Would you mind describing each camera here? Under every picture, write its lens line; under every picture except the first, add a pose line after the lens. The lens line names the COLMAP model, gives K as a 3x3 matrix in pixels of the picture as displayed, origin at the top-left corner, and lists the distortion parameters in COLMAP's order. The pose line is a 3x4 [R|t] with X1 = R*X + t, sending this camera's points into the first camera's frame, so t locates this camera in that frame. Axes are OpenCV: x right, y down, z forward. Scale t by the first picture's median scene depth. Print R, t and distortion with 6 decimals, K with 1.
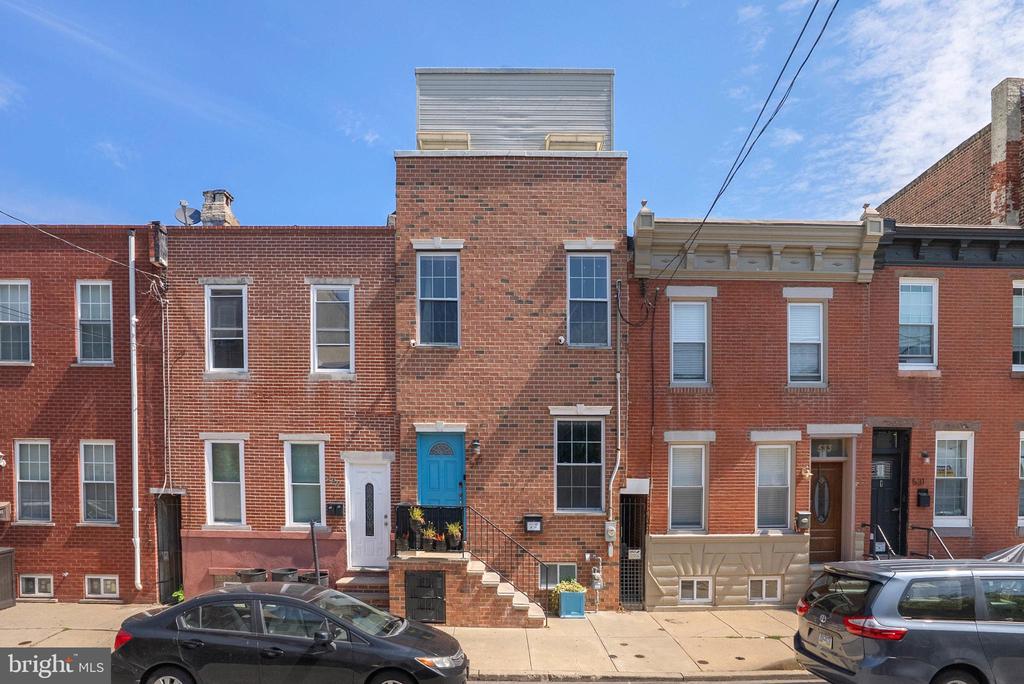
lens RADIAL K [[471.2, 0, 509.5], [0, 471.2, 309.6], [0, 0, 1]] dist [-0.060157, 0.018946]
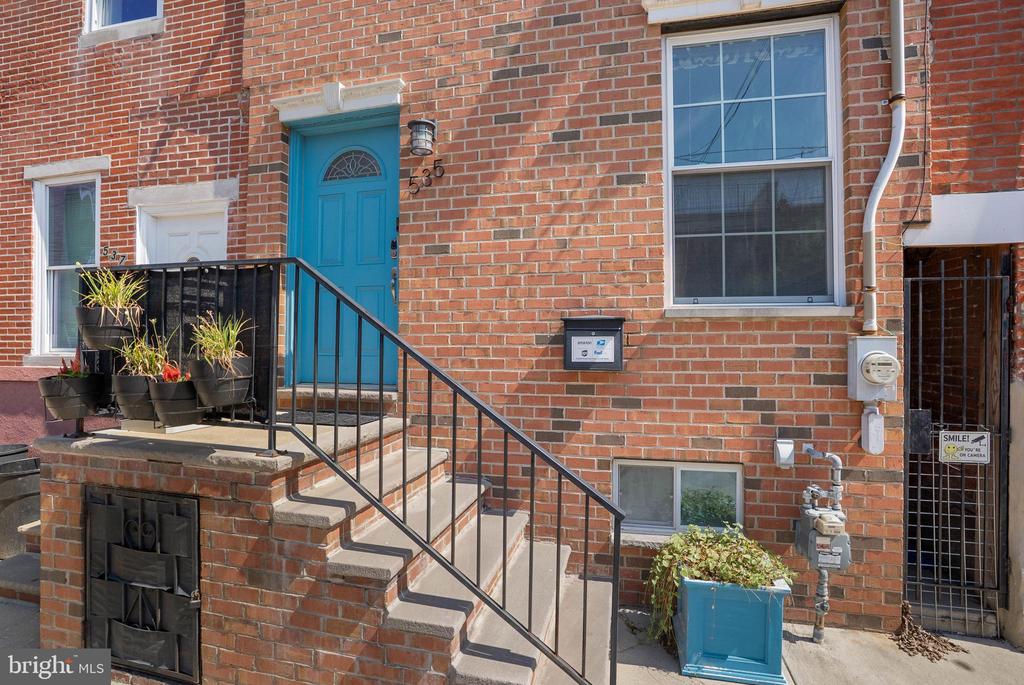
lens RADIAL K [[471.2, 0, 509.5], [0, 471.2, 310.1], [0, 0, 1]] dist [-0.060157, 0.018946]
pose [[0.970689, -0.022873, -0.239248, 0.069931], [0.088516, 0.959511, 0.267402, 0.340753], [0.223445, -0.280741, 0.933411, 0.682981]]
